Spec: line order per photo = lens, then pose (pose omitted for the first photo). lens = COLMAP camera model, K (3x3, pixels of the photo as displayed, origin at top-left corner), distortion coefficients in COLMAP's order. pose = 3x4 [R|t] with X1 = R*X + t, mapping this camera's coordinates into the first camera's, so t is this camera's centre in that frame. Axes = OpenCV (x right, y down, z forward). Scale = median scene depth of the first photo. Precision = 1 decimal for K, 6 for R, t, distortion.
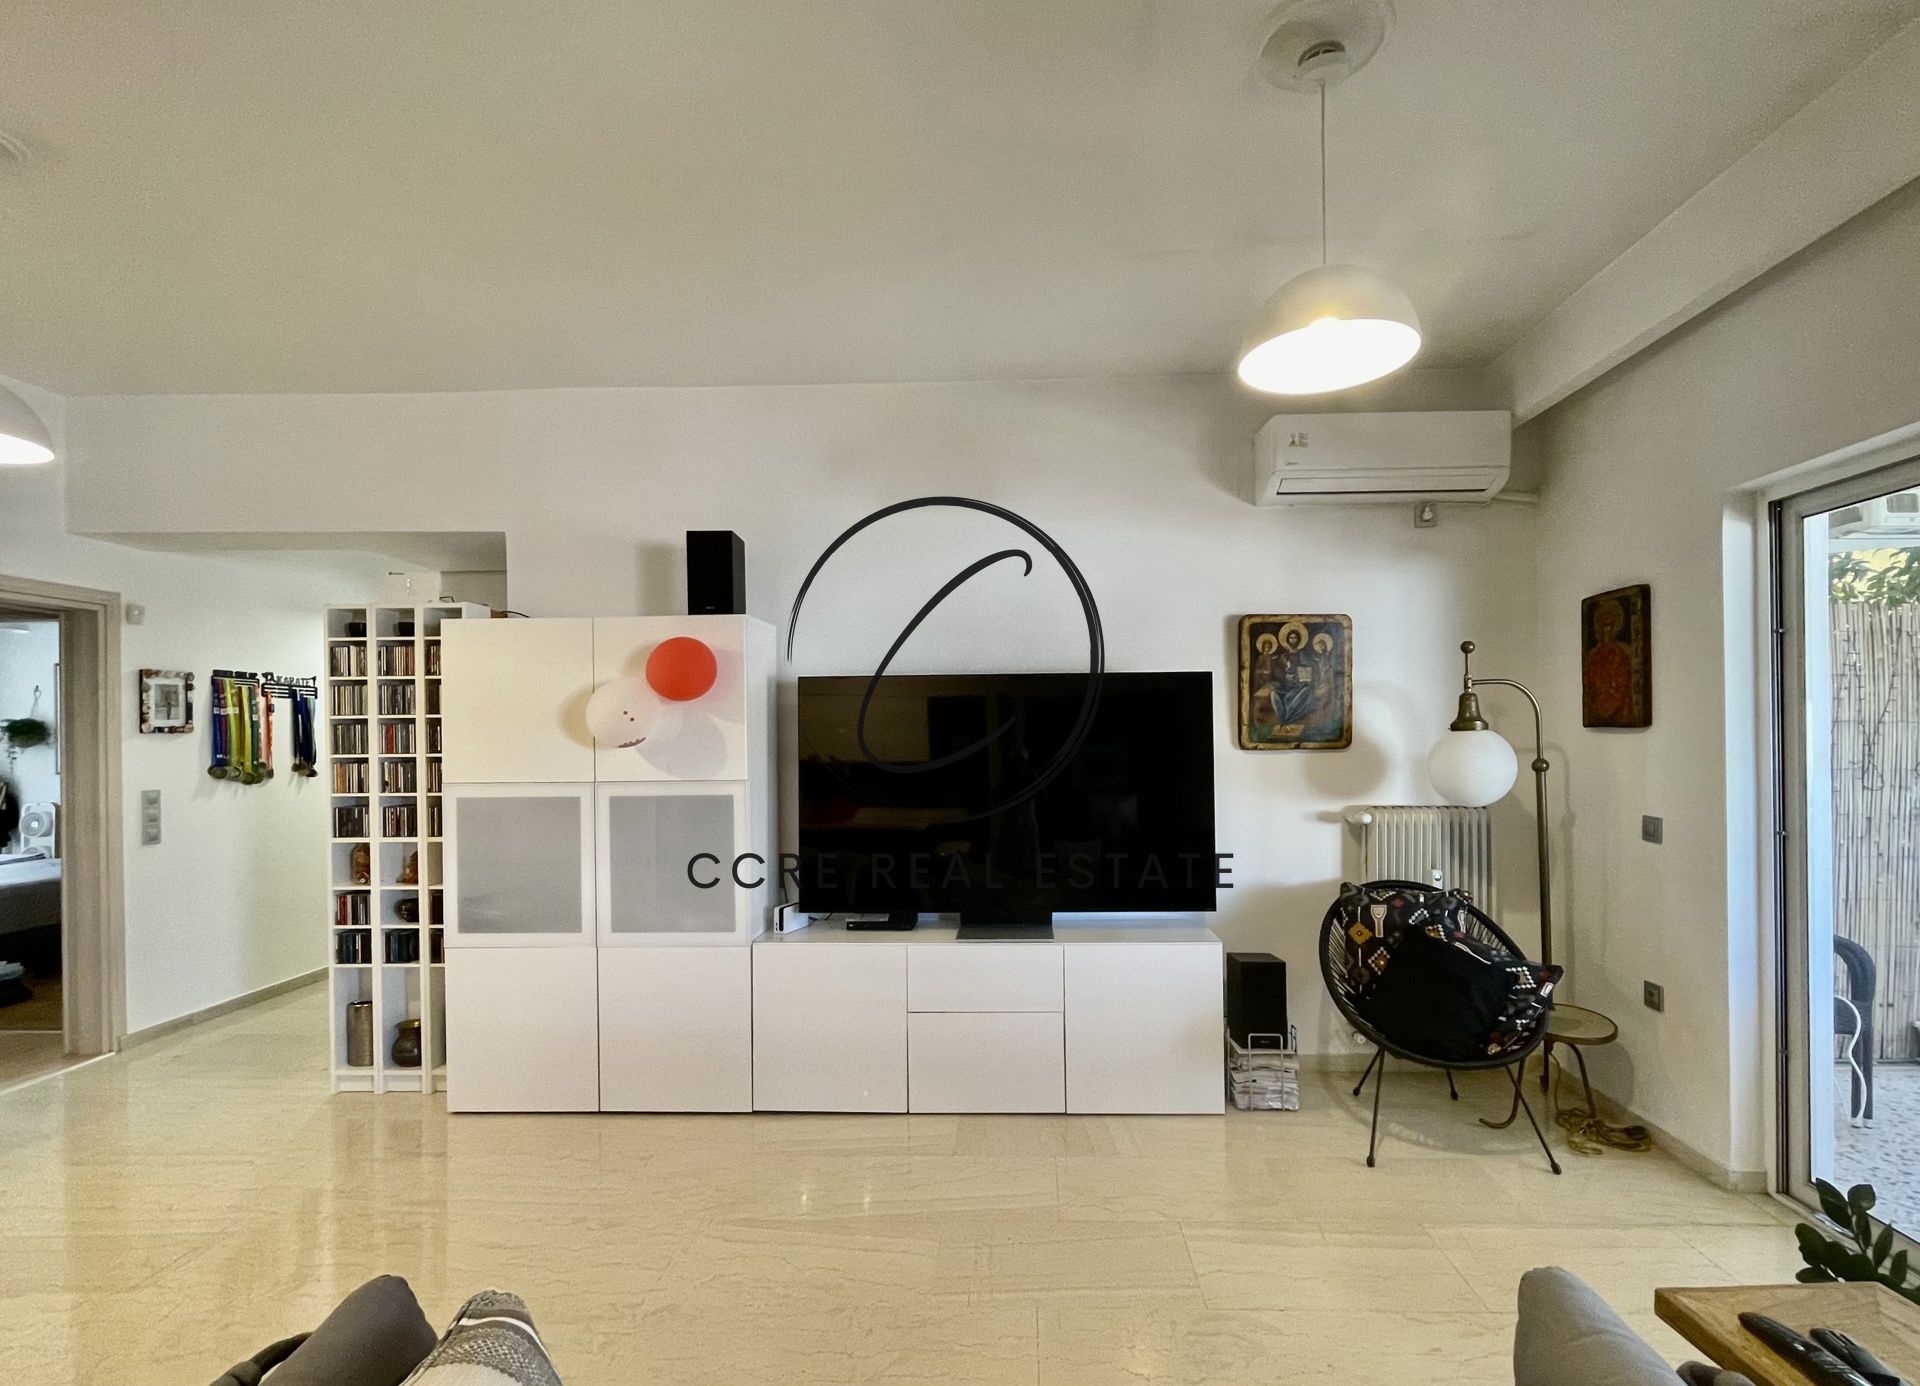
lens RADIAL K [[859.9, 0, 964.9], [0, 859.9, 734.1], [0, 0, 1]] dist [-0.001764, -0.000244]
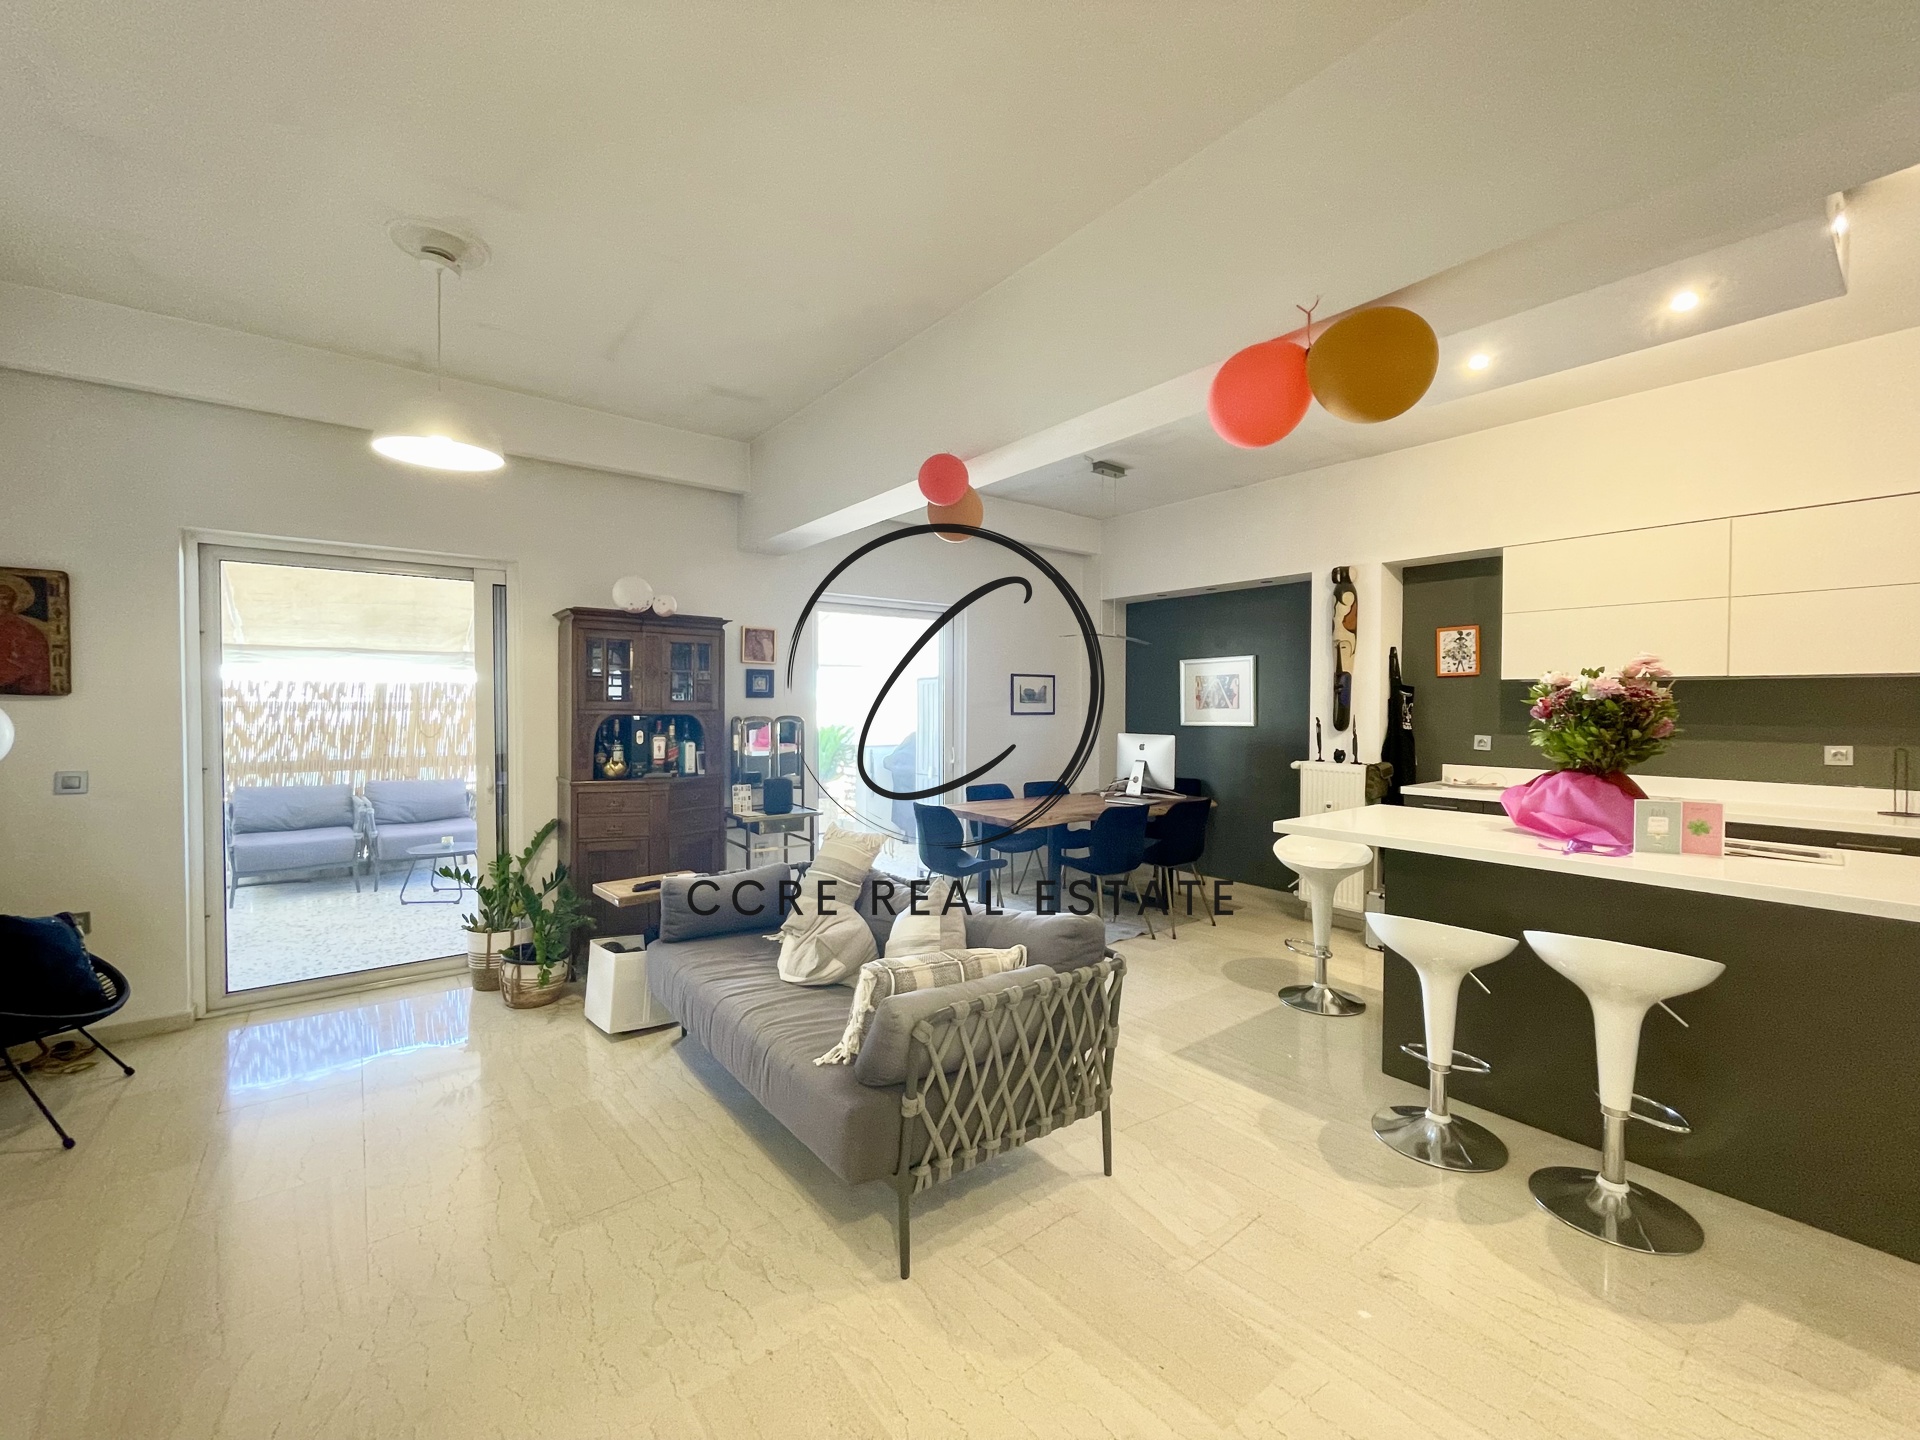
lens RADIAL K [[779.8, 0, 960.0], [0, 779.8, 720.0], [0, 0, 1]] dist [0.001323, 0.000438]
pose [[-0.636887, -0.007288, 0.770923, -0.721496], [0.003017, 0.999924, 0.011946, 0.015107], [-0.770951, 0.009934, -0.636816, 0.680041]]
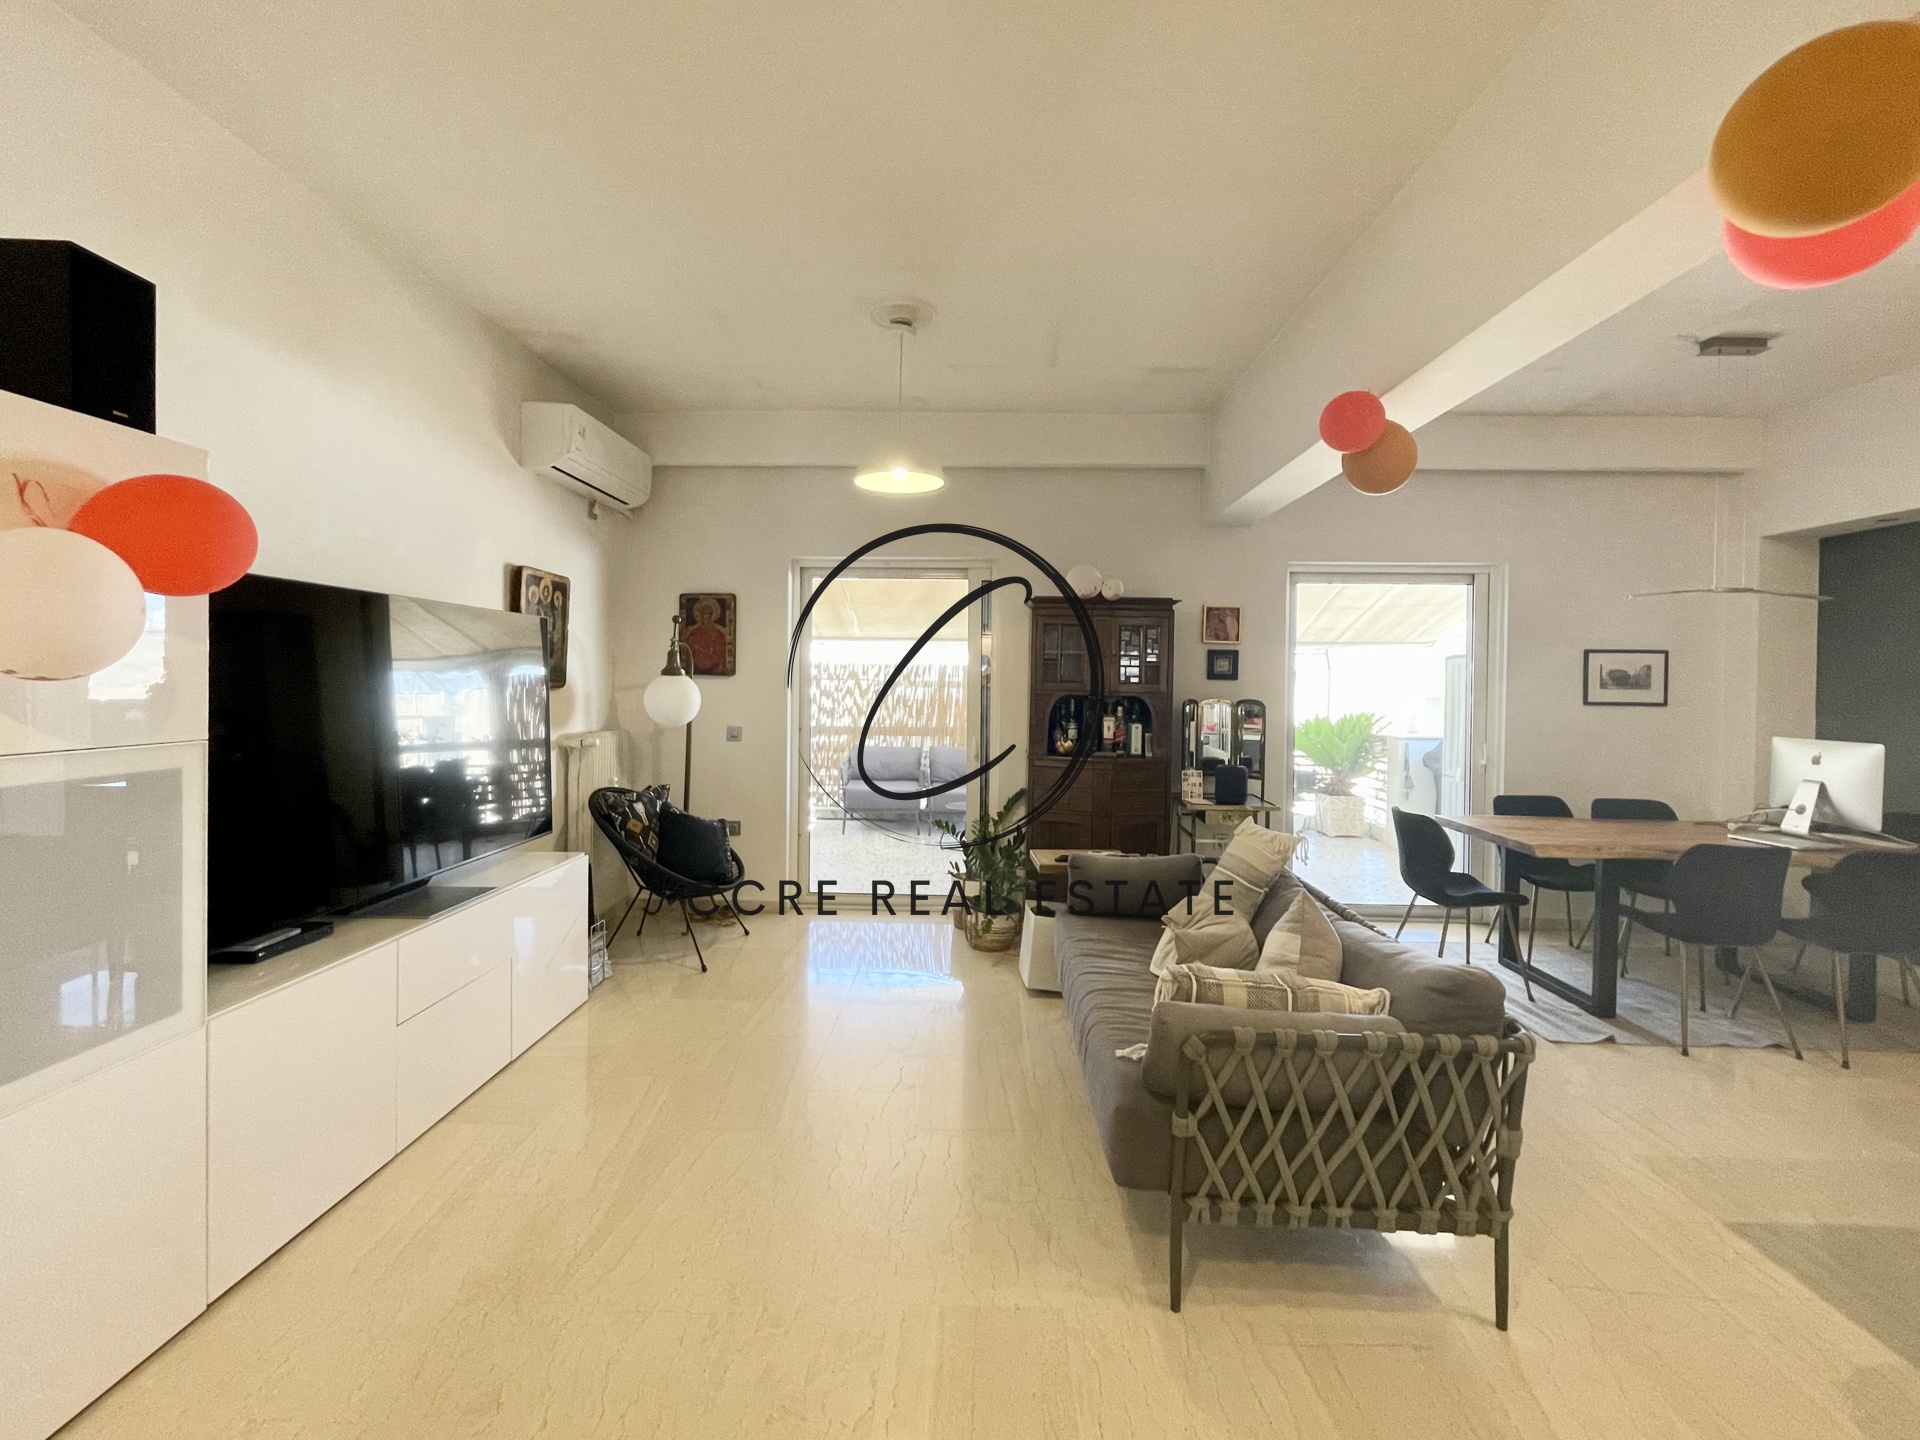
lens RADIAL K [[826.3, 0, 961.2], [0, 826.3, 687.8], [0, 0, 1]] dist [0.001207, 0.000269]
pose [[-0.007206, 0.001994, 0.999972, -0.817248], [-0.013537, 0.999906, -0.002091, 0.013060], [-0.999882, -0.013552, -0.007178, 0.500995]]
